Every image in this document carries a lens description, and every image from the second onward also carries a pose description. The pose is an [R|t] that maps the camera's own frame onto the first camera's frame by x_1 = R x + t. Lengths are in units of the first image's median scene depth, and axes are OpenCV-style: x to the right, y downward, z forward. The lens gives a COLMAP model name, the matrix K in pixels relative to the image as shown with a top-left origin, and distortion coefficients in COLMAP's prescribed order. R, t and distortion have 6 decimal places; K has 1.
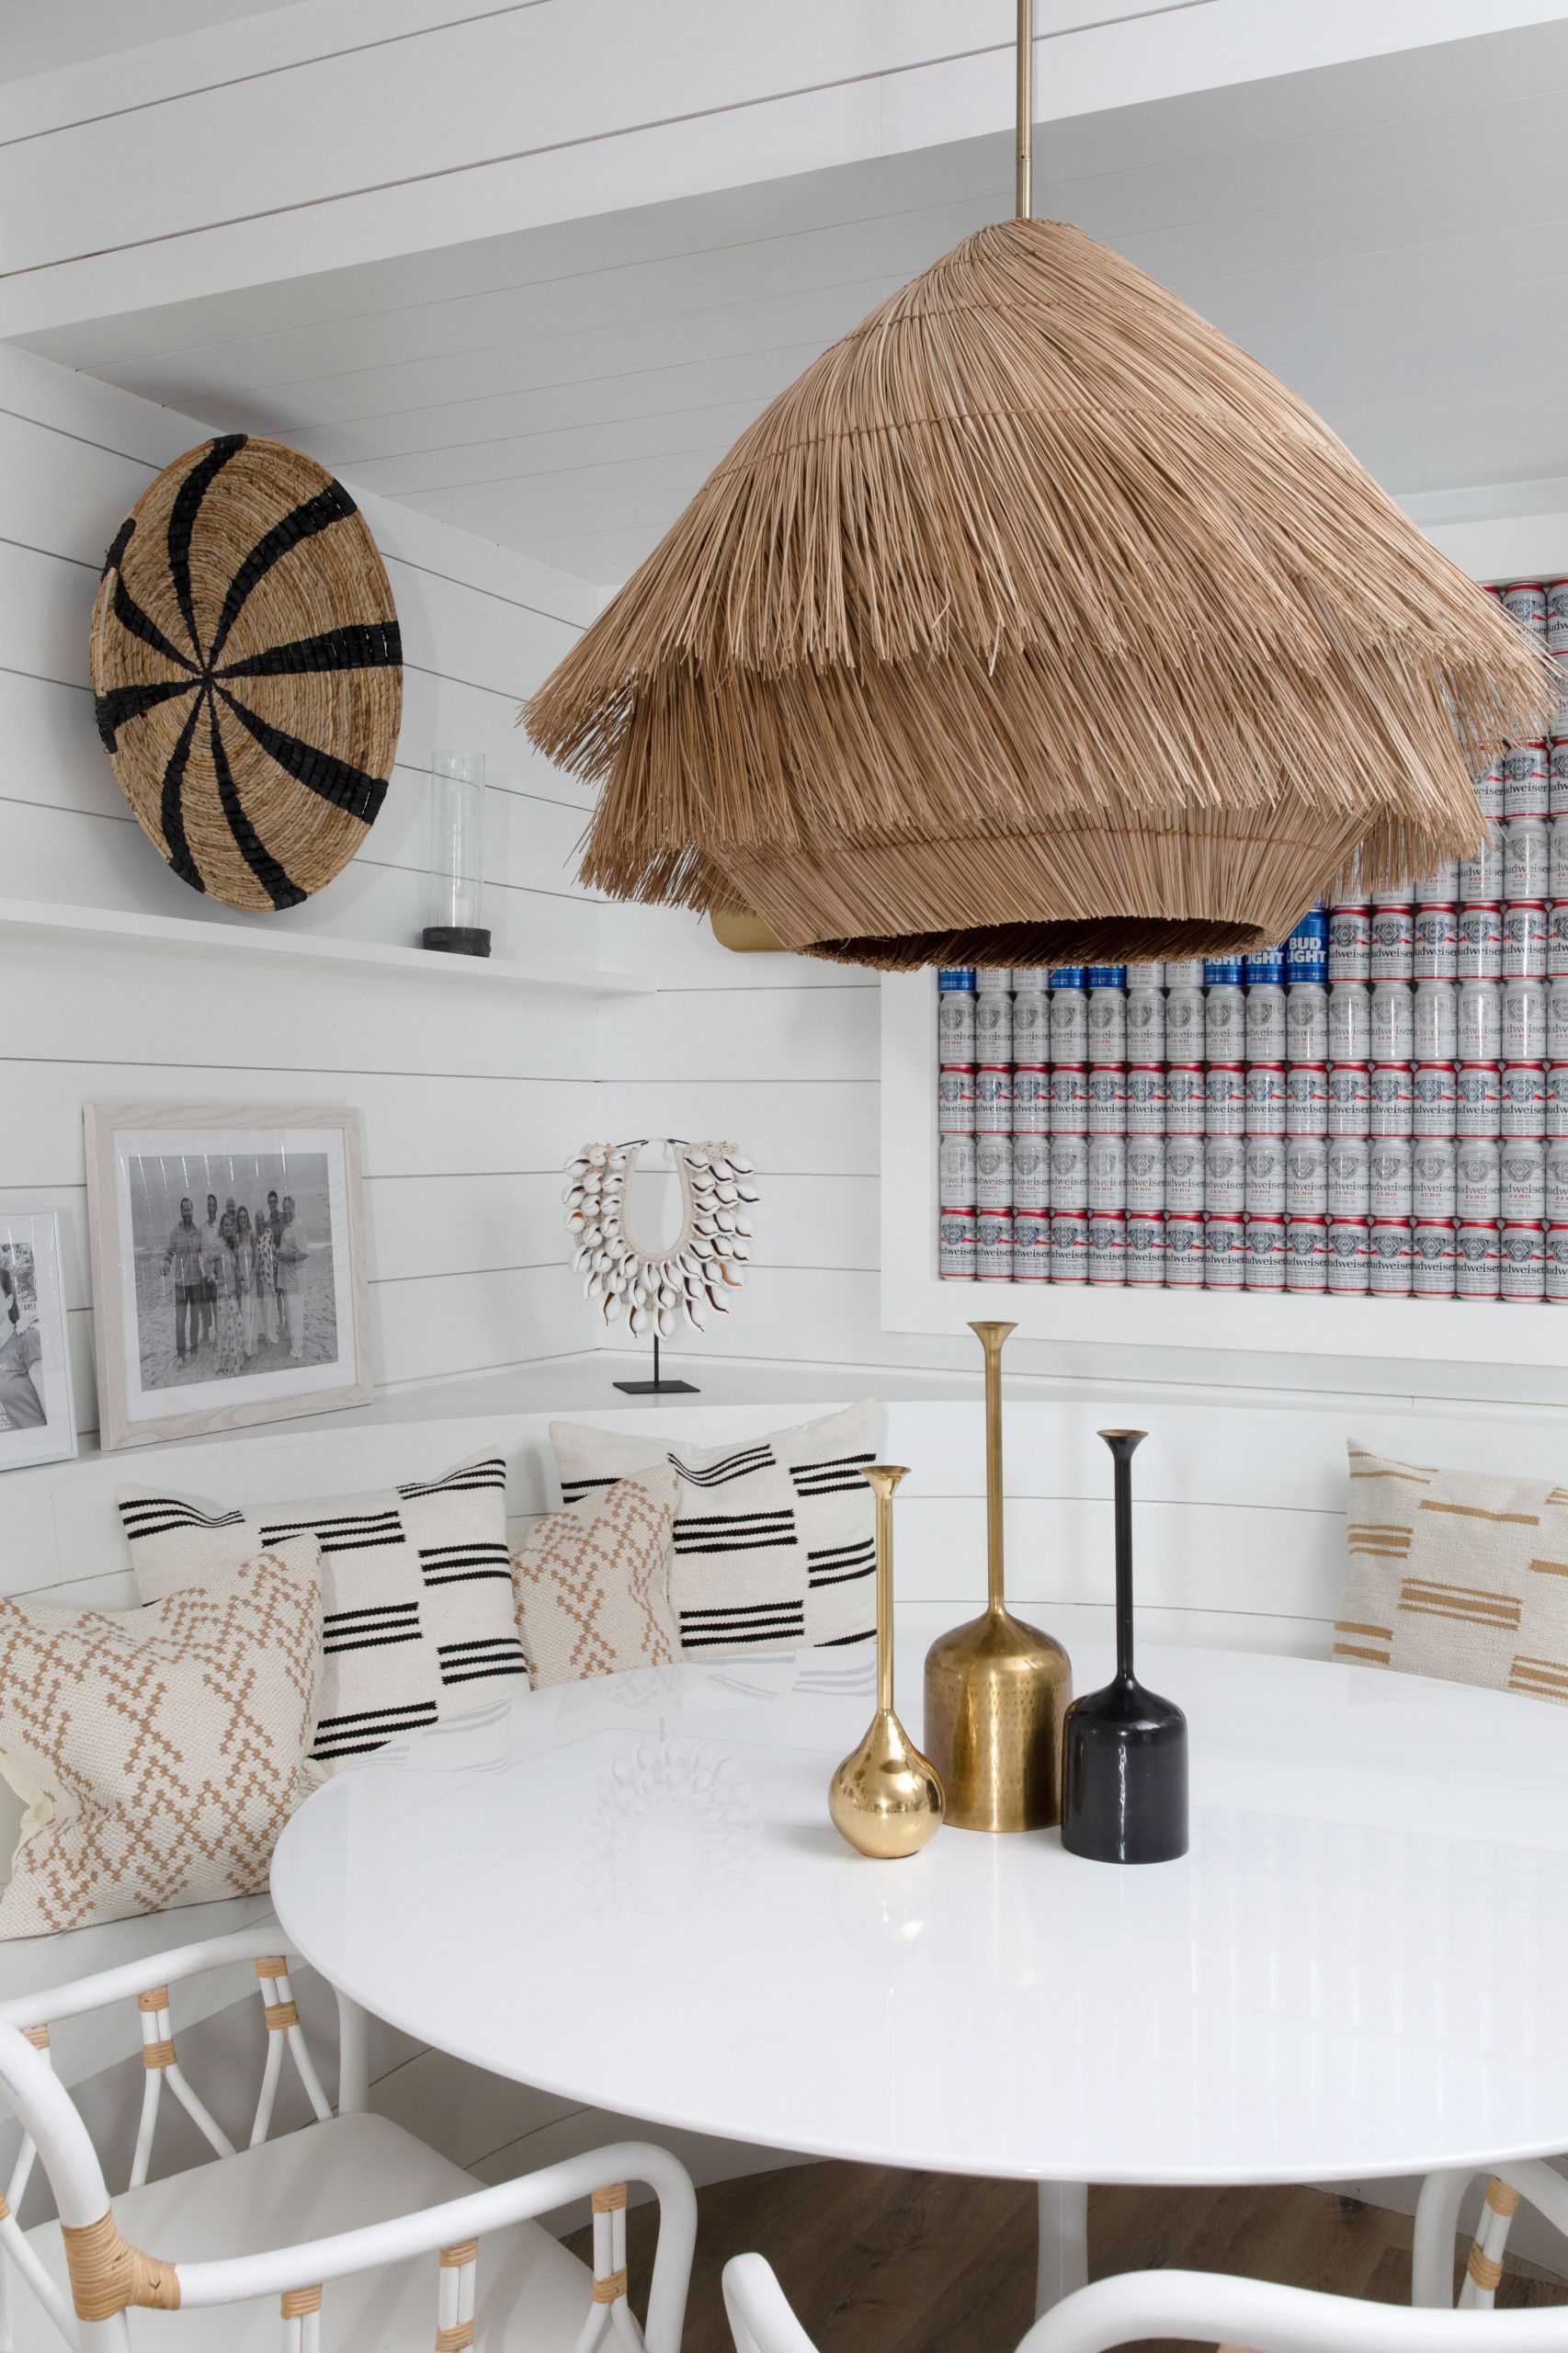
lens RADIAL K [[2251.8, 0, 784.0], [0, 2251.8, 1176.5], [0, 0, 1]] dist [-0.007404, -0.009643]
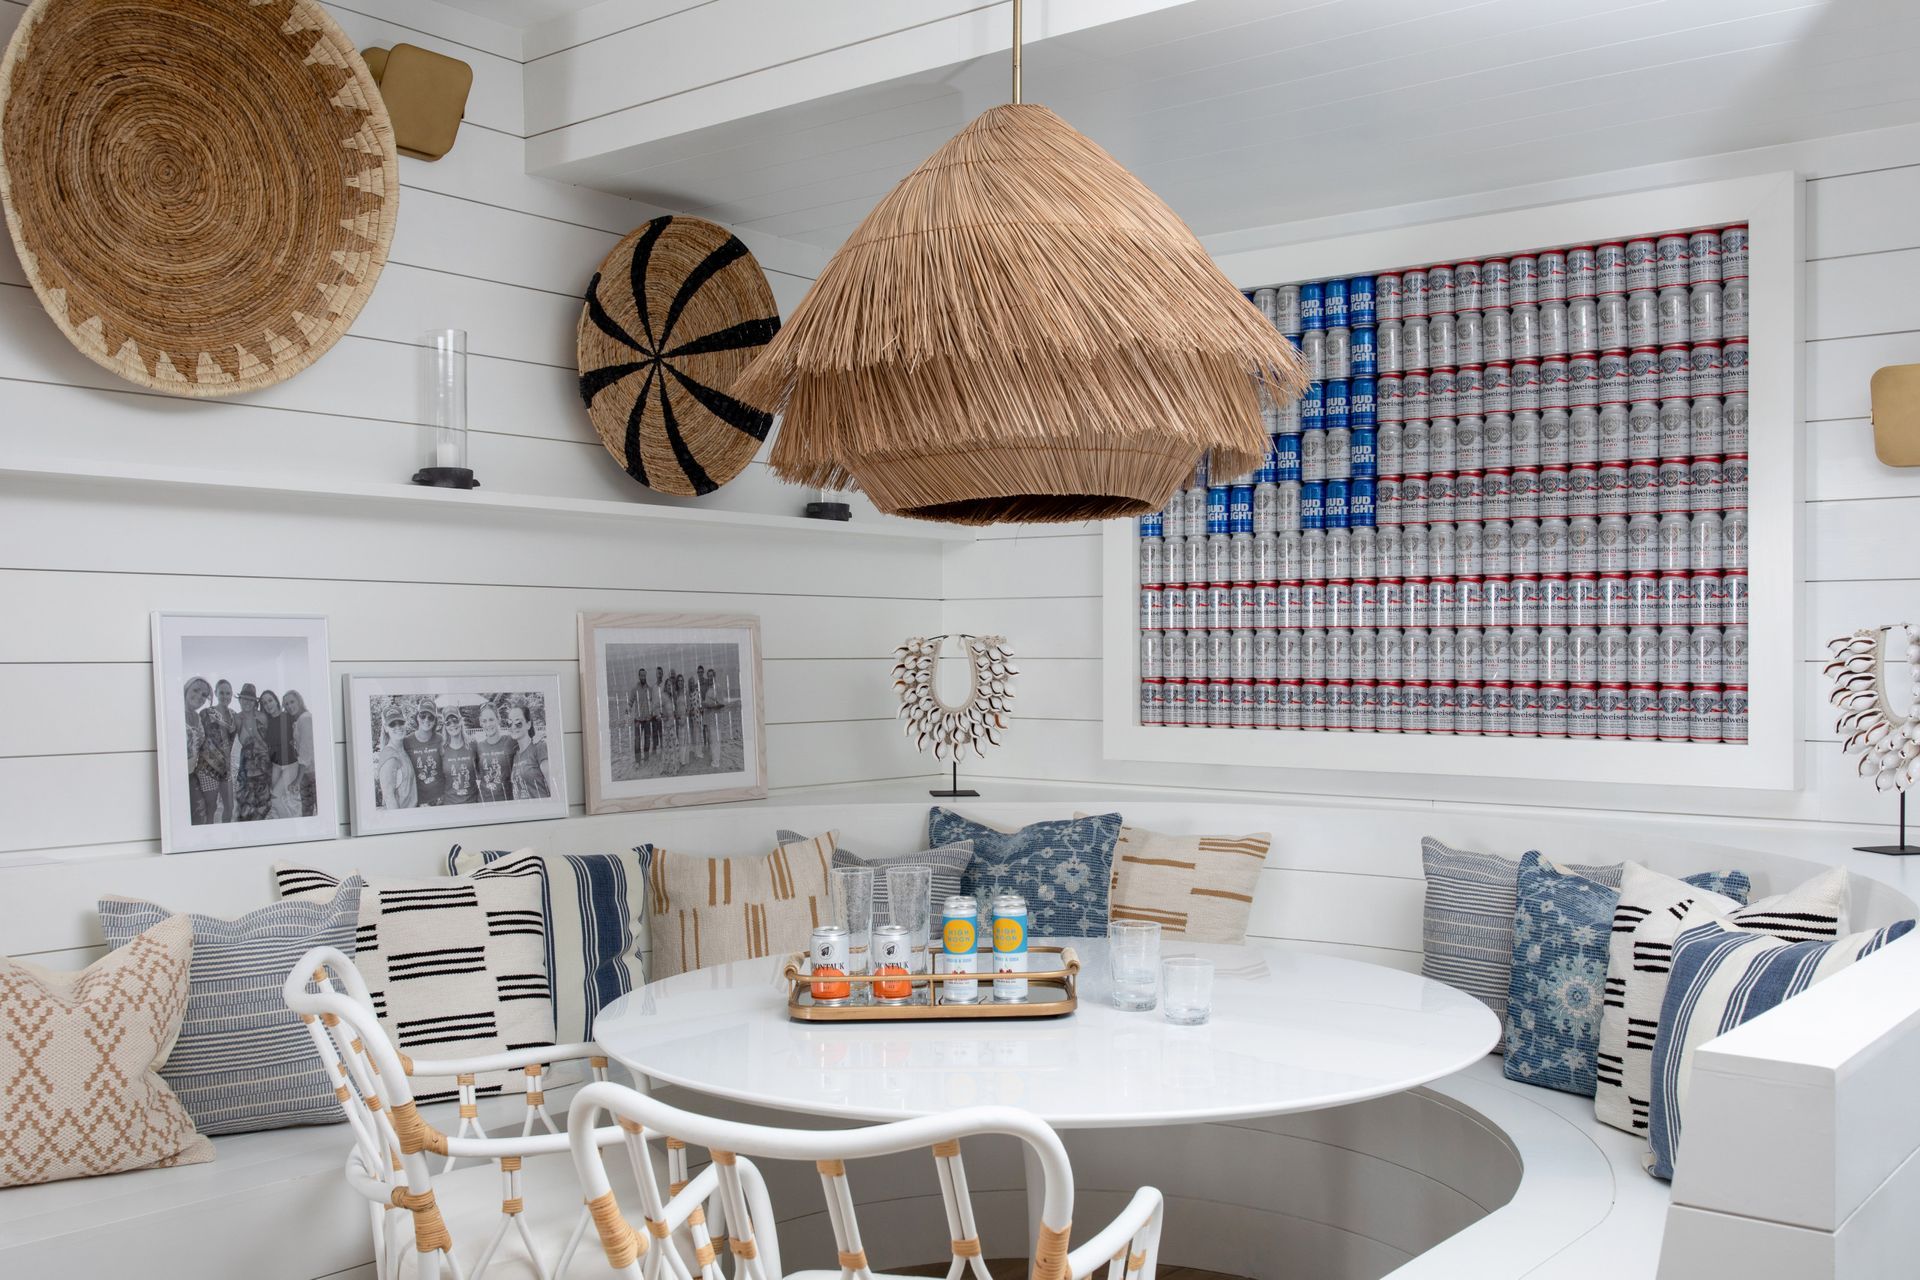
lens RADIAL K [[1837.4, 0, 963.9], [0, 1837.4, 660.3], [0, 0, 1]] dist [-0.007404, -0.009643]
pose [[0.979238, -0.006161, -0.202620, 0.236520], [0.002450, 0.999825, -0.018563, 0.028264], [0.202699, 0.017681, 0.979081, -0.280572]]
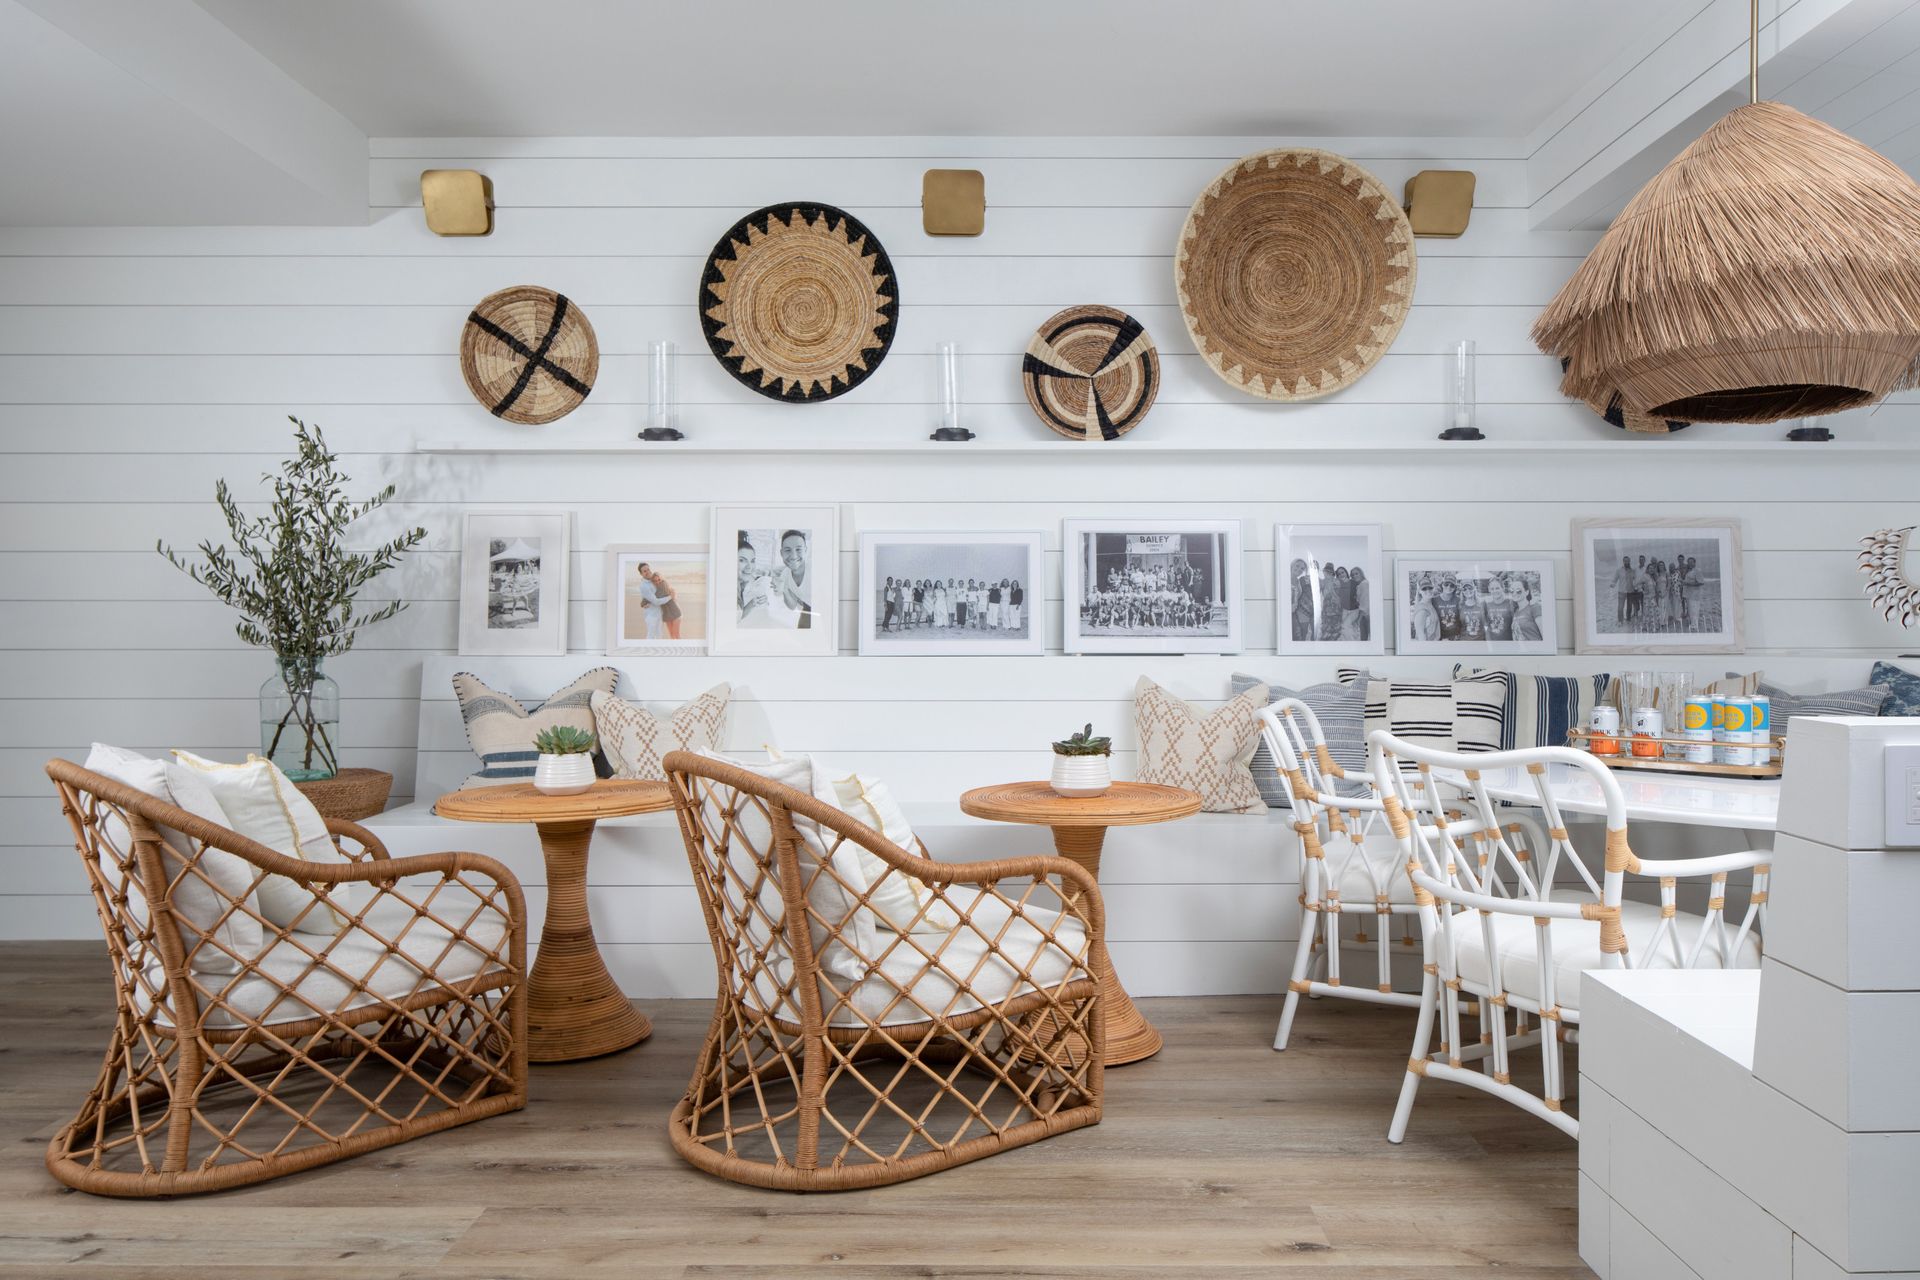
lens RADIAL K [[1313.3, 0, 968.7], [0, 1313.3, 611.7], [0, 0, 1]] dist [-0.013381, -0.005108]
pose [[0.454498, -0.010669, -0.890684, 0.631224], [-0.015869, 0.999673, -0.020072, 0.103376], [0.890606, 0.023257, 0.454180, -0.246398]]
